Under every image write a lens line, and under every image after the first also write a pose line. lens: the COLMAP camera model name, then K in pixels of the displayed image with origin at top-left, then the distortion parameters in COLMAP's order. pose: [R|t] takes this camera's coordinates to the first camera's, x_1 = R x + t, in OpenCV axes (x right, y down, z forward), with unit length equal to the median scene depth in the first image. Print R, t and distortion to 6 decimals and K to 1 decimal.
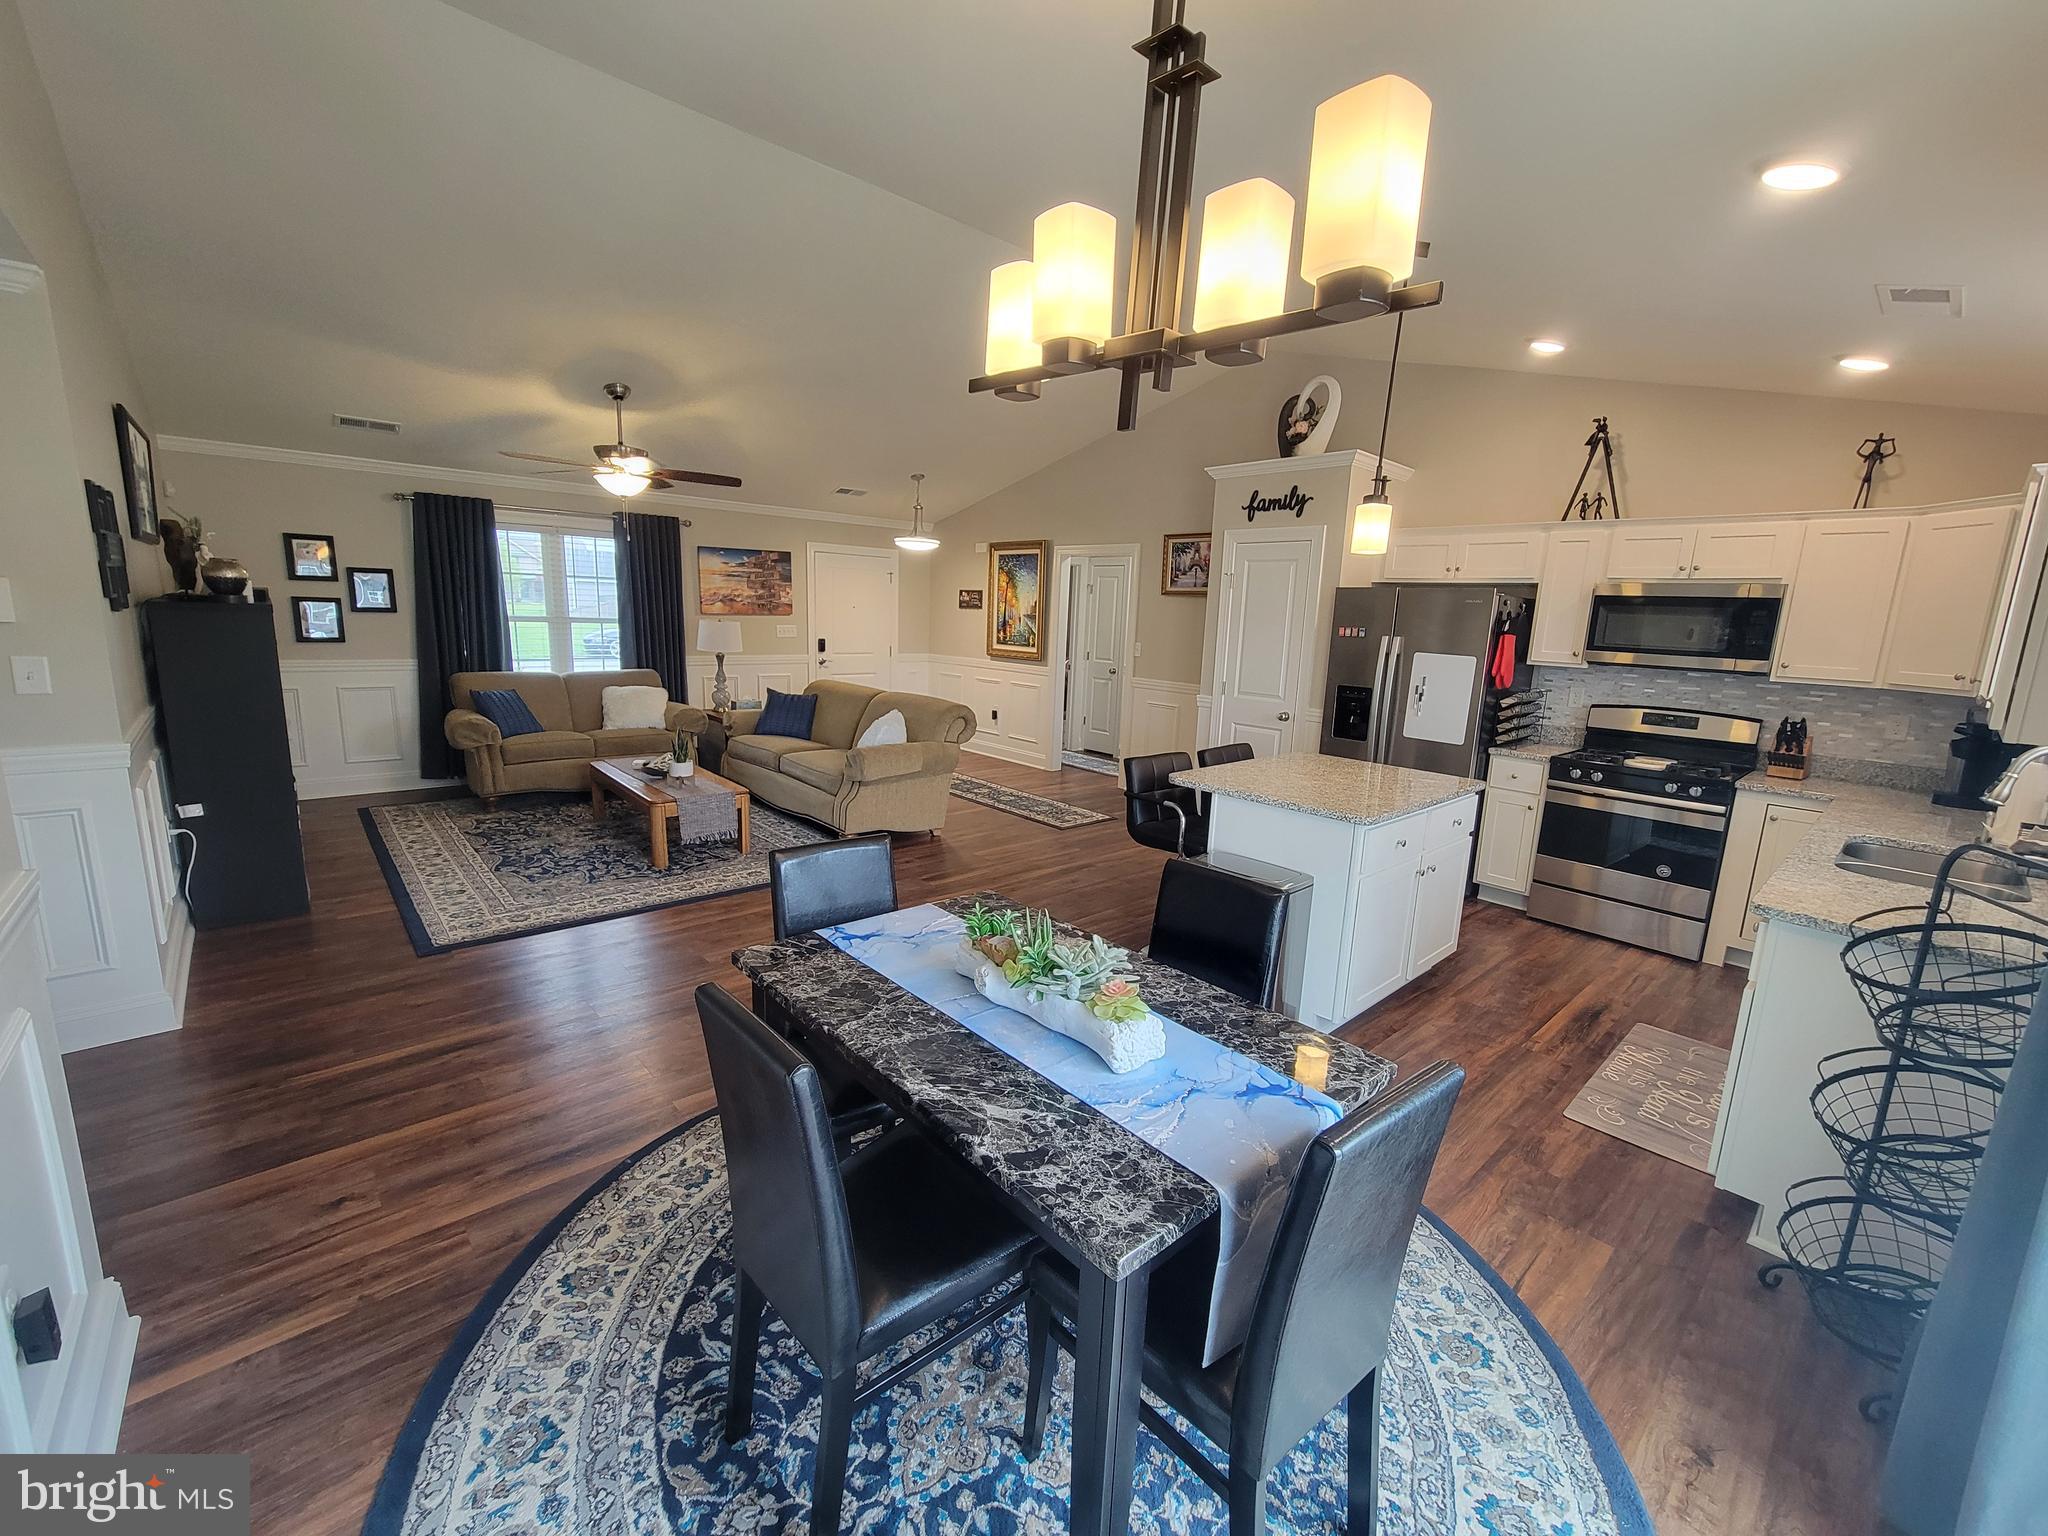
lens RADIAL K [[836.8, 0, 1026.7], [0, 836.8, 767.3], [0, 0, 1]] dist [0.002094, -0.000120]
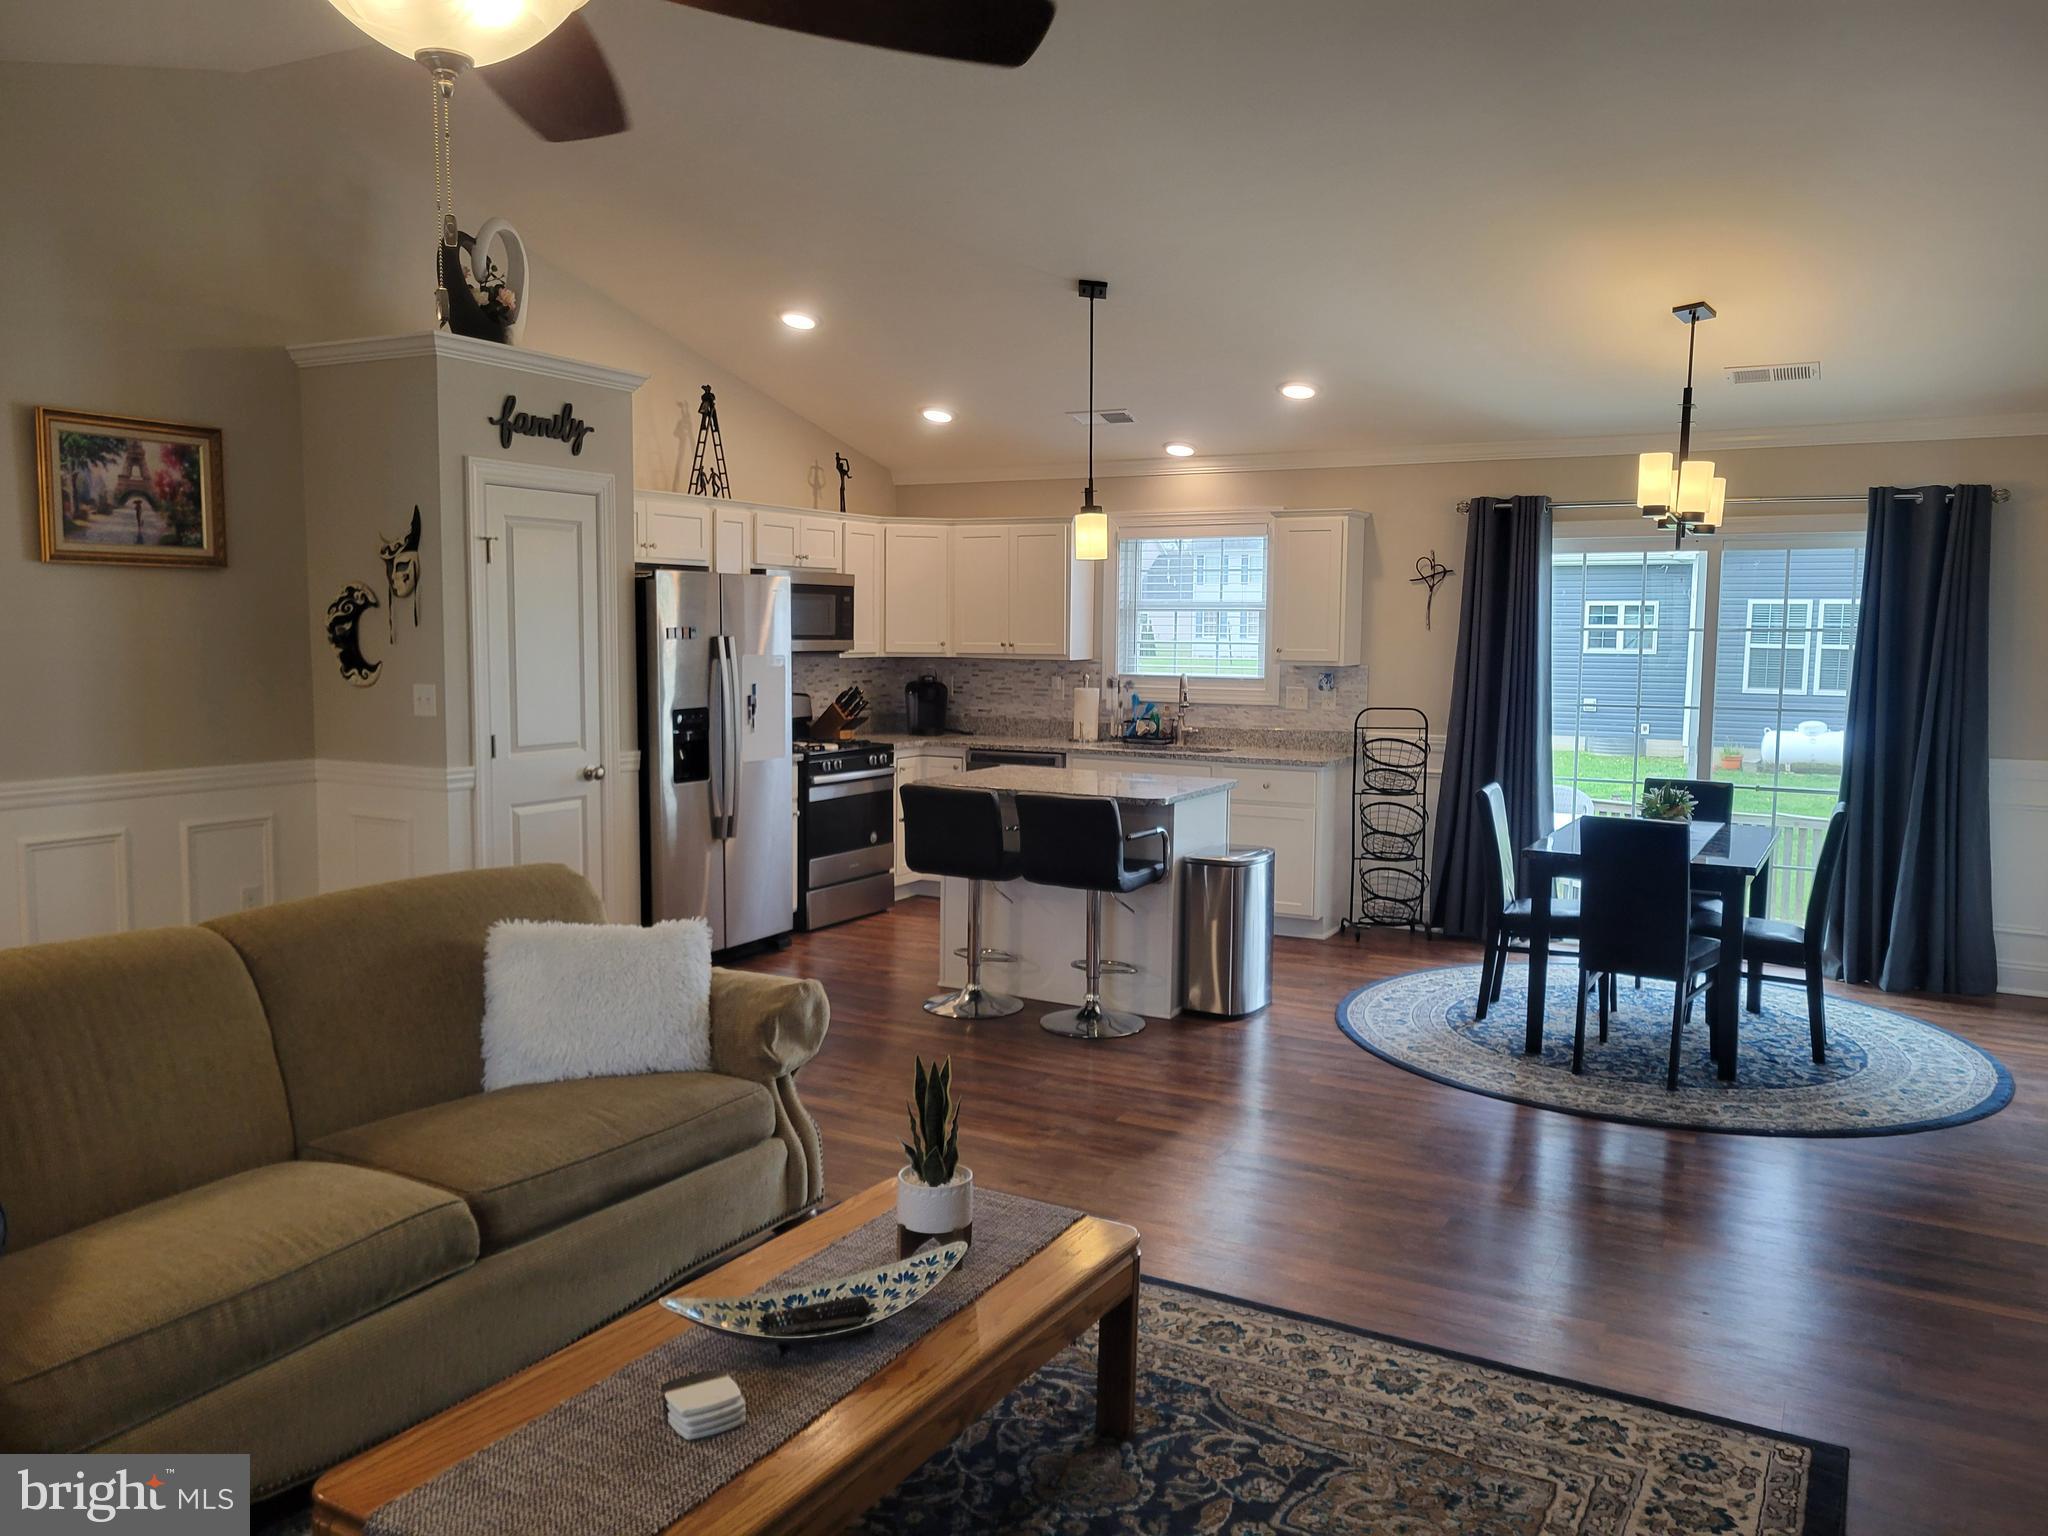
lens RADIAL K [[1545.4, 0, 1023.0], [0, 1545.4, 765.4], [0, 0, 1]] dist [0.050288, -0.035380]
pose [[-0.325131, -0.129555, 0.936752, -0.861739], [0.152218, 0.970485, 0.187053, -0.230288], [-0.933338, 0.203407, -0.295814, 1.034626]]
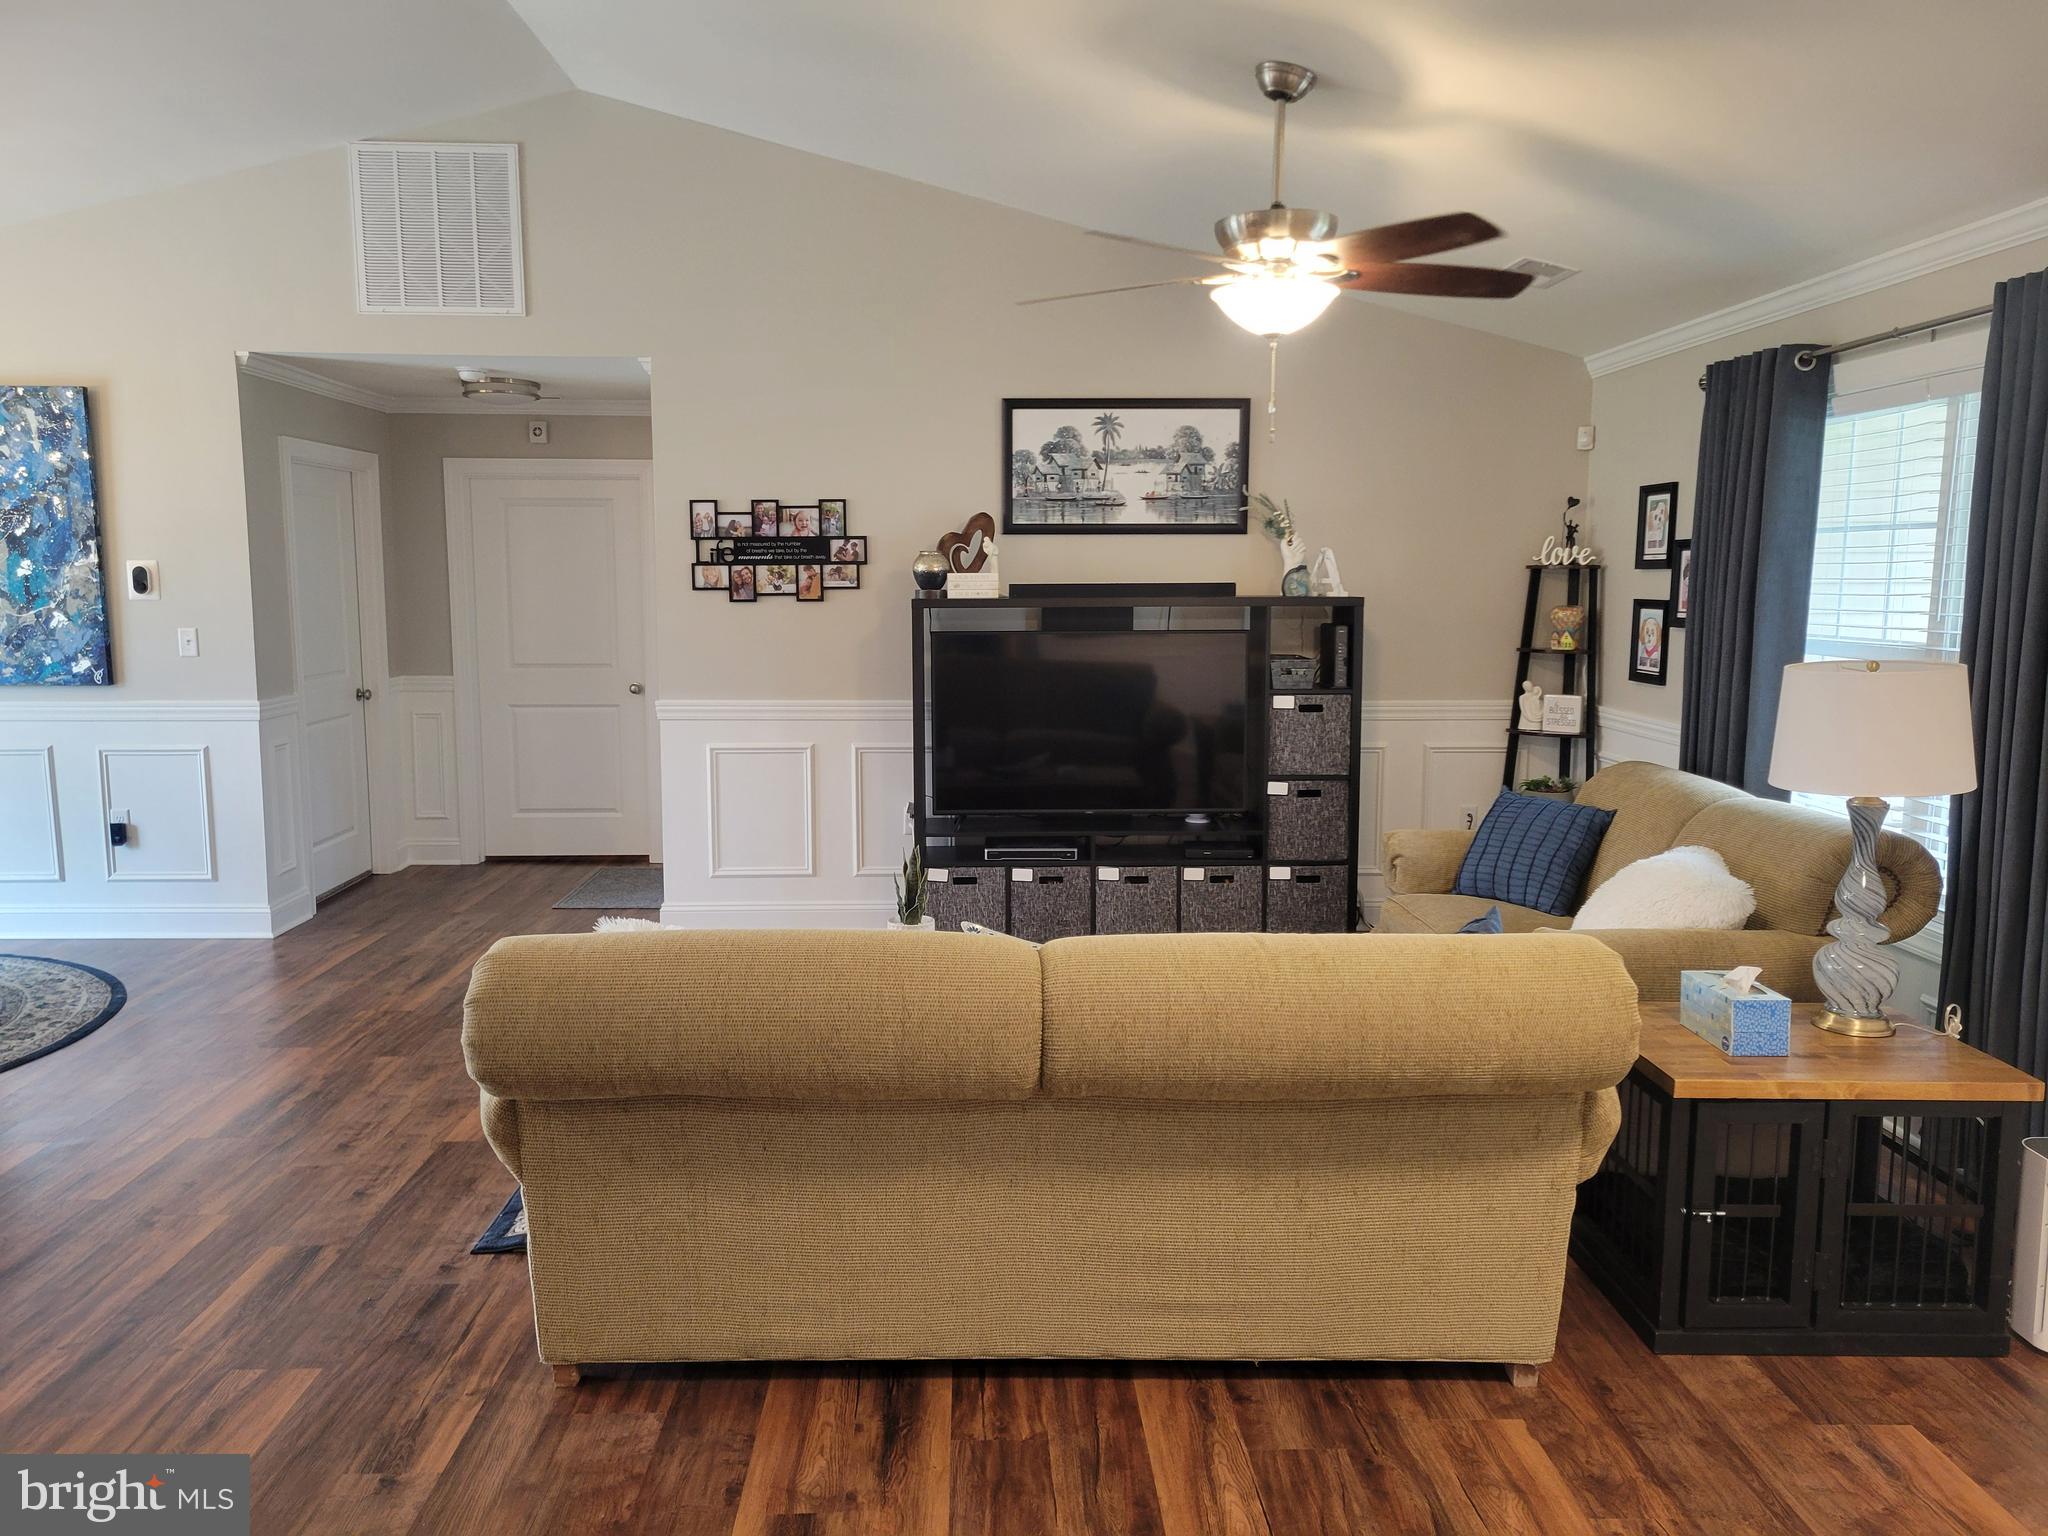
lens RADIAL K [[1524.4, 0, 996.8], [0, 1524.4, 756.7], [0, 0, 1]] dist [0.058737, -0.036355]
pose [[-0.653175, 0.054025, -0.755277, 0.186095], [-0.165498, 0.963150, 0.212019, -0.267754], [0.738900, 0.263483, -0.620165, 1.446519]]
